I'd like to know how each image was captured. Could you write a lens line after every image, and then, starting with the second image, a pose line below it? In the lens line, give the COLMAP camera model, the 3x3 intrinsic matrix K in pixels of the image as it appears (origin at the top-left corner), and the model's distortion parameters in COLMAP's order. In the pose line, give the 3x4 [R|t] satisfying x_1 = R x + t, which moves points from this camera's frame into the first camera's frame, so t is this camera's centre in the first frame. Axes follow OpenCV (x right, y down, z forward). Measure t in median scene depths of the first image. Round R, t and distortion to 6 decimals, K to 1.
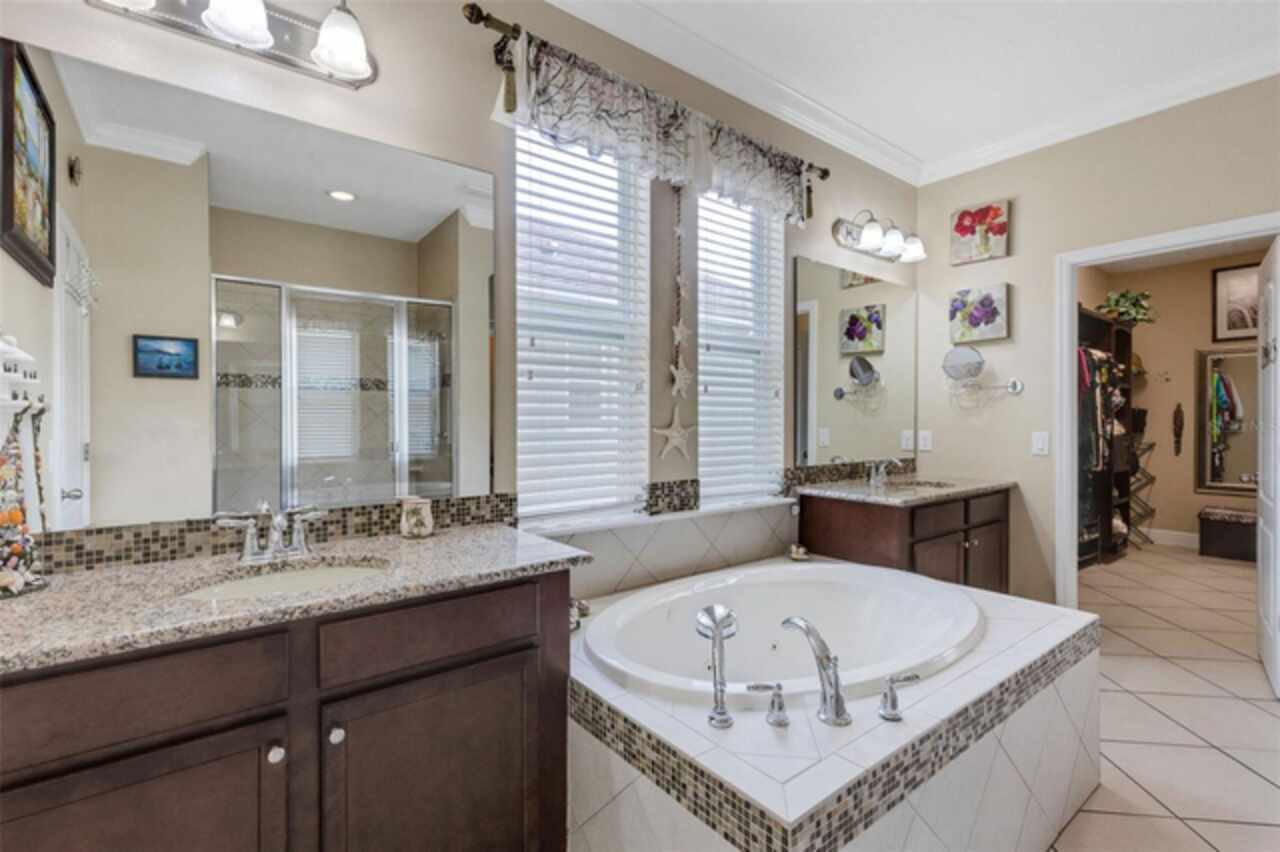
lens RADIAL K [[610.7, 0, 640.0], [0, 610.7, 426.0], [0, 0, 1]] dist [0.001130, -0.000004]
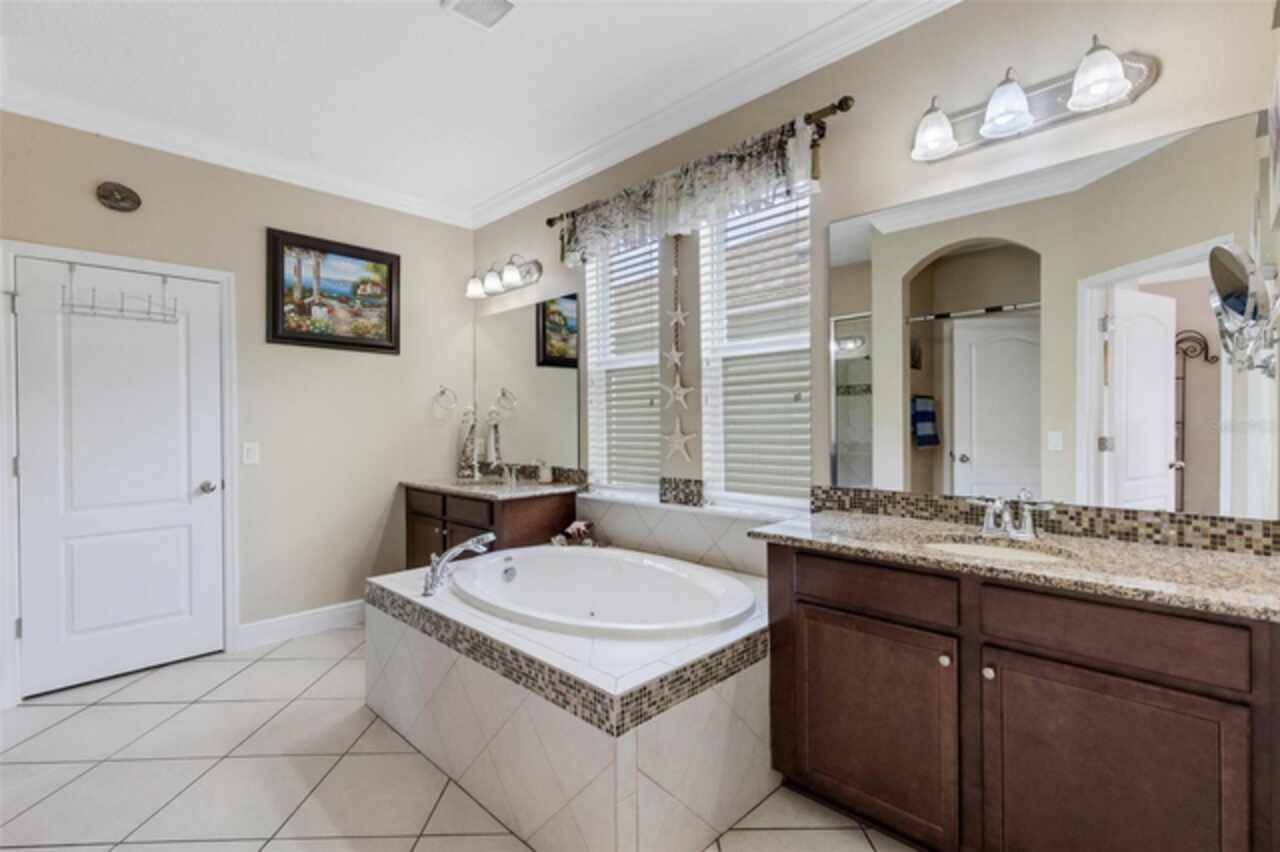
lens RADIAL K [[567.0, 0, 640.0], [0, 567.0, 426.0], [0, 0, 1]] dist [-0.003049, -0.000293]
pose [[0.109055, 0.011396, -0.993970, 1.152679], [0.009267, 0.999879, 0.012481, -0.029322], [0.993992, -0.010572, 0.108937, 0.788560]]
